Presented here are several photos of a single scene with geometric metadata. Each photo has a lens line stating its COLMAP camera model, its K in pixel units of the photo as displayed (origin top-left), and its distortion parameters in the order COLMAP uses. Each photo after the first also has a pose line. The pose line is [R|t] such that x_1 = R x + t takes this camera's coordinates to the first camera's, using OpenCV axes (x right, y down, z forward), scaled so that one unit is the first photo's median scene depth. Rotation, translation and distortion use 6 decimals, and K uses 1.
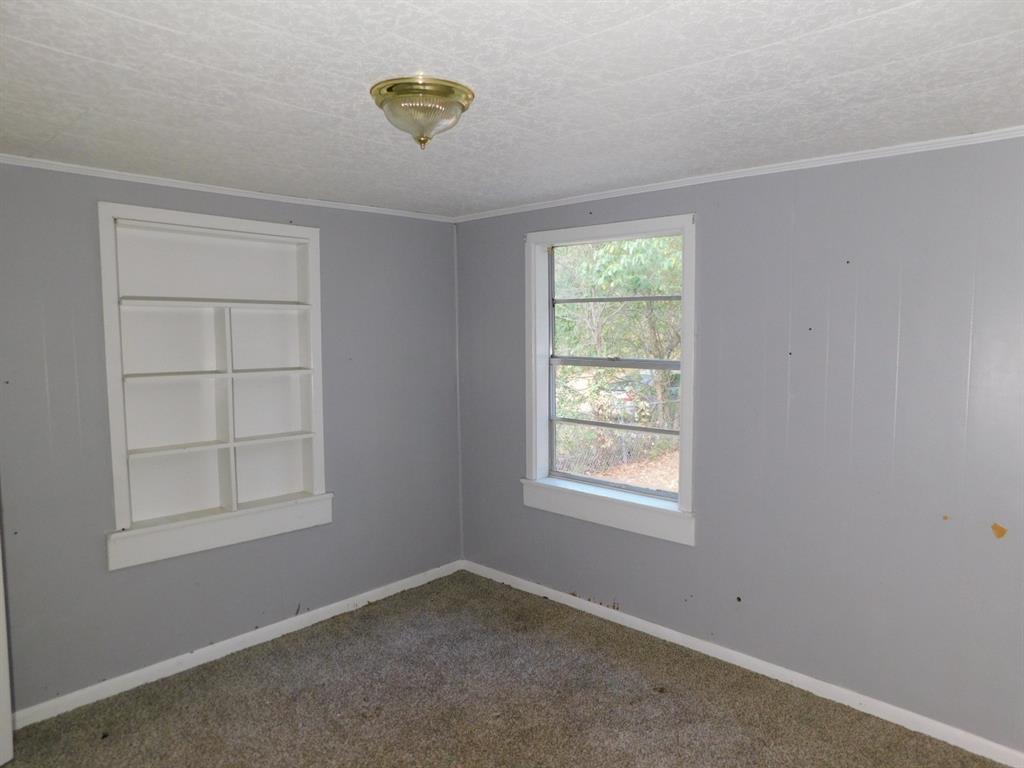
lens RADIAL K [[672.3, 0, 512.0], [0, 672.3, 384.0], [0, 0, 1]] dist [-0.071441, 0.048803]
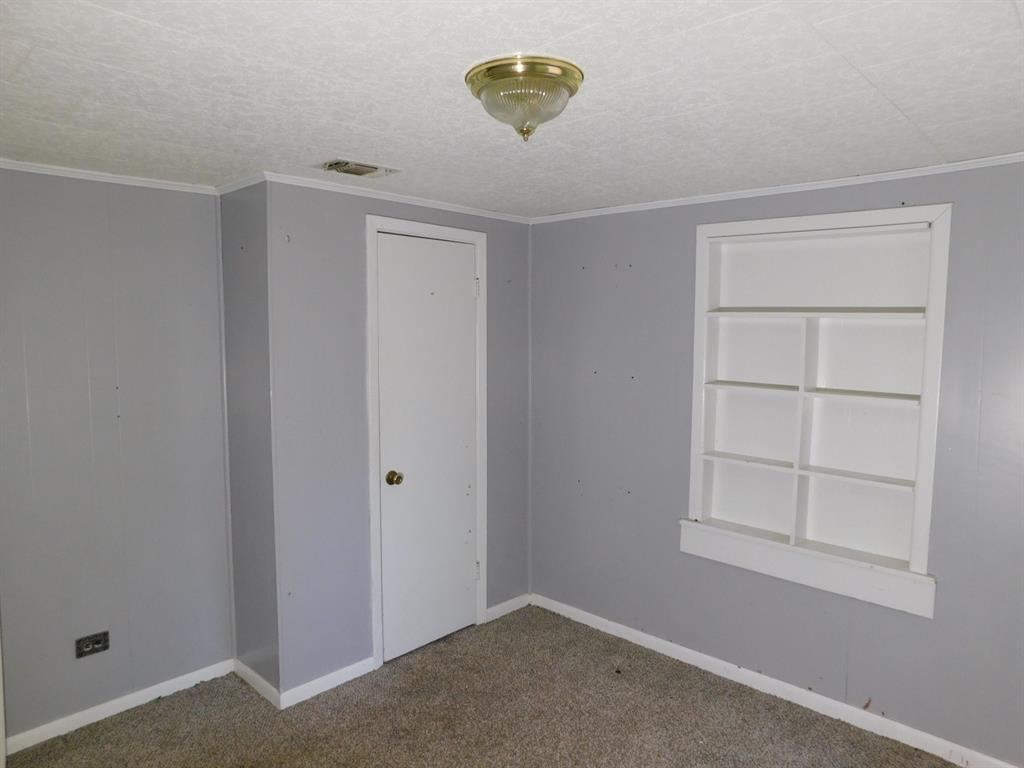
lens RADIAL K [[672.3, 0, 512.0], [0, 672.3, 384.0], [0, 0, 1]] dist [-0.071441, 0.048803]
pose [[-0.002298, 0.084206, -0.996446, 0.508646], [-0.095153, 0.991909, 0.084042, -0.070513], [0.995460, 0.095008, 0.005733, 0.669526]]
